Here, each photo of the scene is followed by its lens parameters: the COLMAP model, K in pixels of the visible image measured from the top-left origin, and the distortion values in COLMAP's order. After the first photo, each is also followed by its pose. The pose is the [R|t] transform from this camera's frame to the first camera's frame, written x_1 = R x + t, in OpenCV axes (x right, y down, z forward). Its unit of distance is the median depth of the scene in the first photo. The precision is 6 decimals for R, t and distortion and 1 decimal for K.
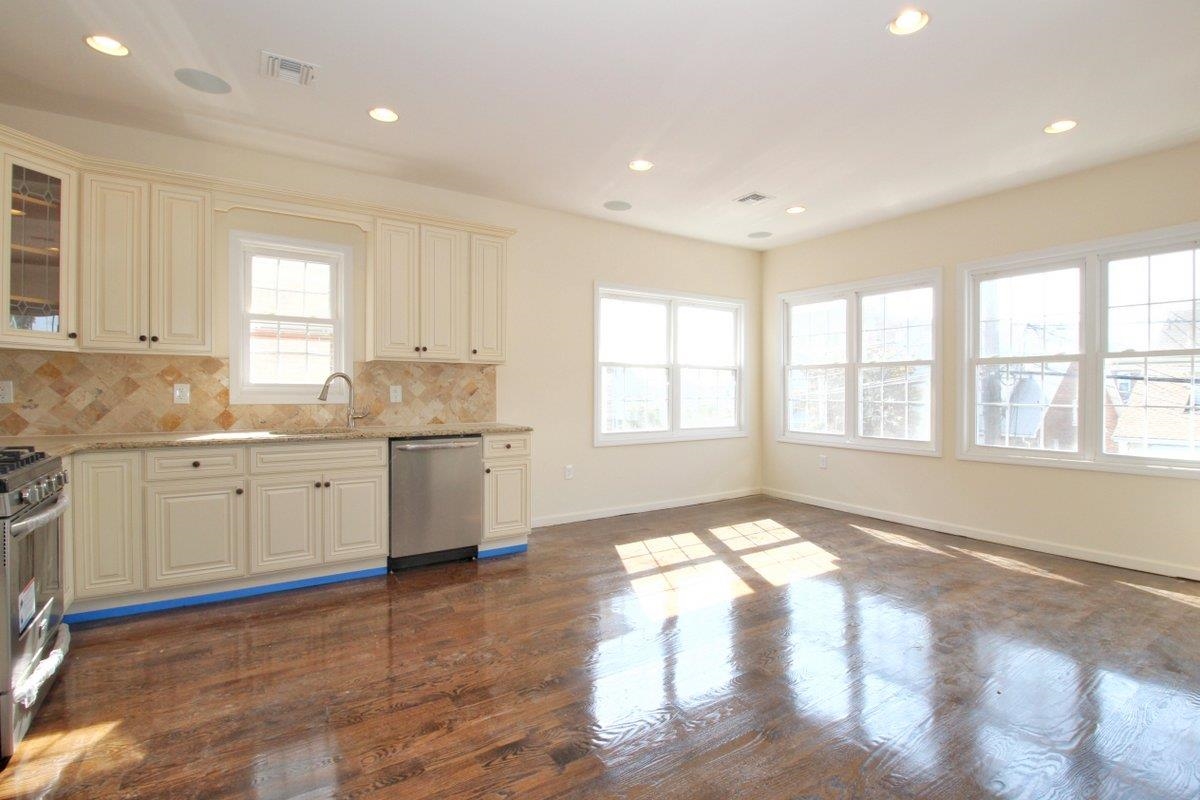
lens RADIAL K [[561.6, 0, 606.6], [0, 561.6, 396.2], [0, 0, 1]] dist [-0.010325, -0.002084]
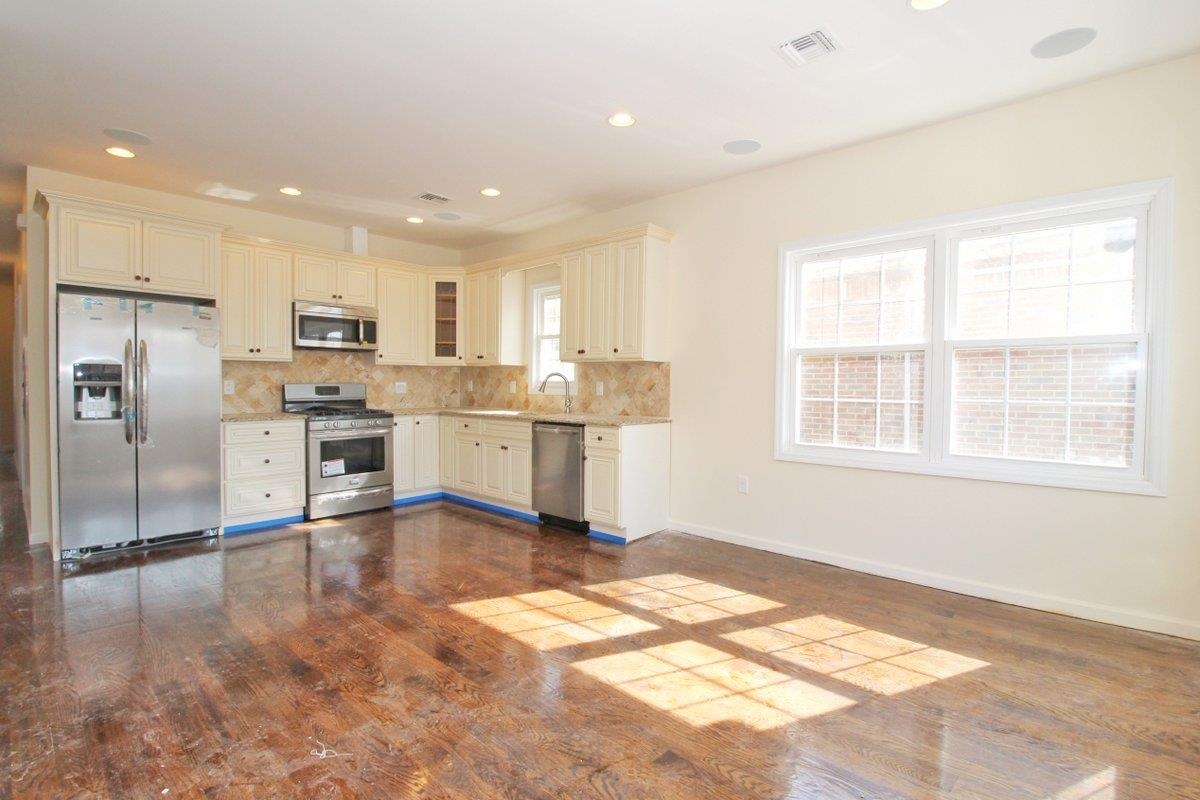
lens RADIAL K [[561.6, 0, 617.6], [0, 561.6, 396.4], [0, 0, 1]] dist [-0.010325, -0.002084]
pose [[0.256415, 0.021549, -0.966327, 0.811874], [-0.015007, 0.999720, 0.018312, -0.010086], [0.966450, 0.009807, 0.256666, 0.715483]]
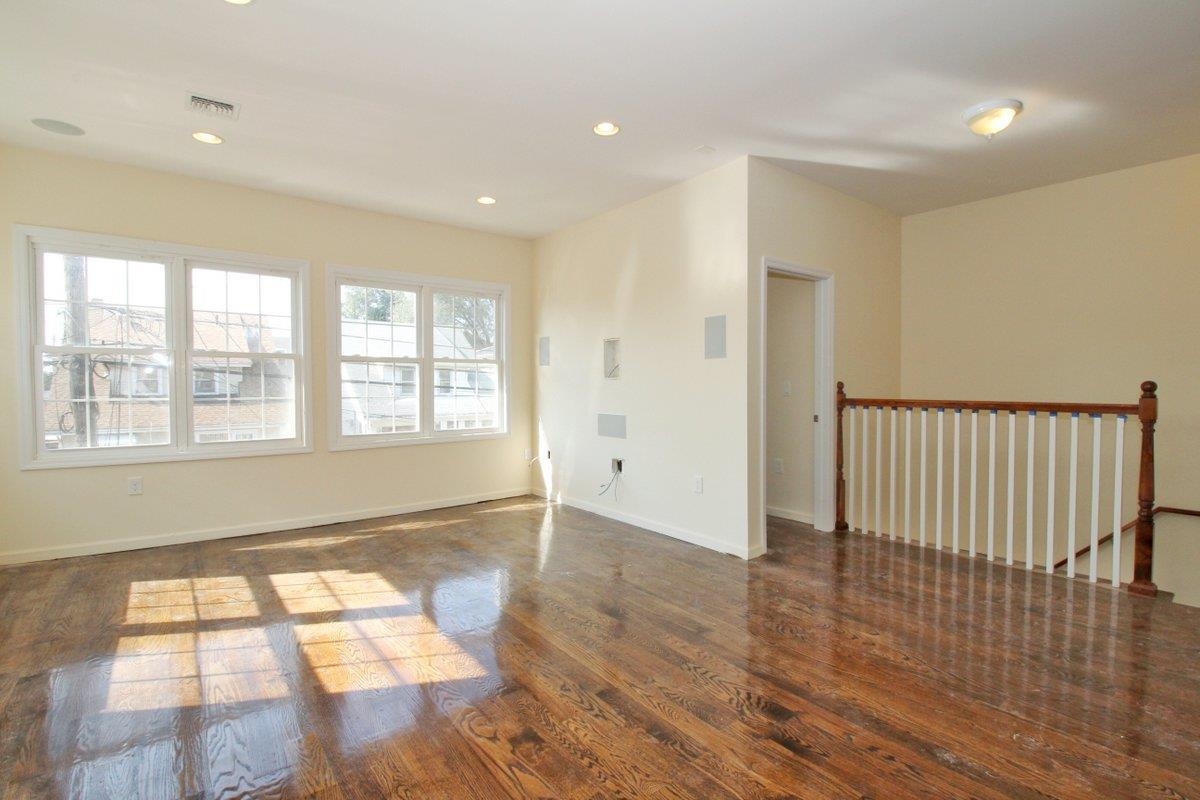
lens RADIAL K [[561.6, 0, 608.6], [0, 561.6, 400.0], [0, 0, 1]] dist [-0.010325, -0.002084]
pose [[-0.090388, -0.031103, 0.995421, -0.495073], [0.007542, 0.999462, 0.031914, -0.013334], [-0.995878, 0.010392, -0.090105, 0.620282]]
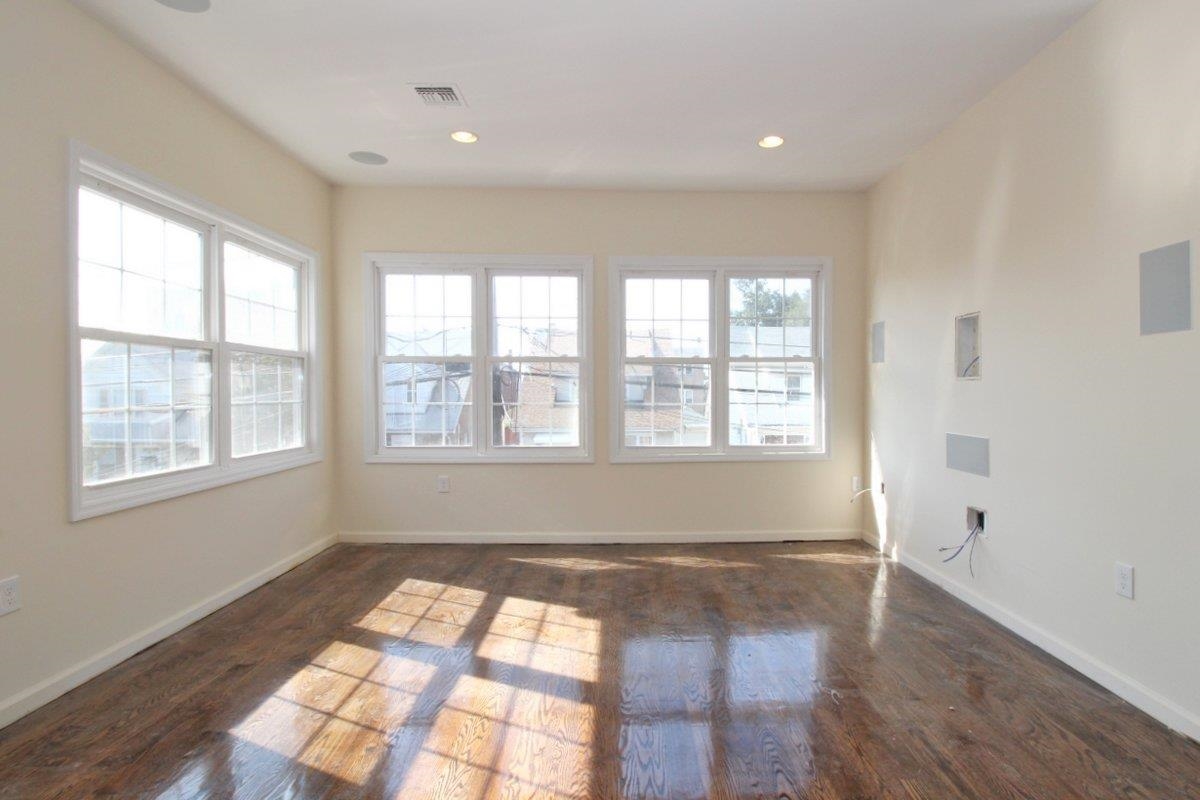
lens RADIAL K [[597.7, 0, 632.1], [0, 597.7, 399.3], [0, 0, 1]] dist [0.001178, -0.003176]
pose [[0.522594, -0.014919, 0.852451, -0.228265], [0.009655, 0.999886, 0.011580, -0.007067], [-0.852527, 0.002179, 0.522679, 0.476426]]
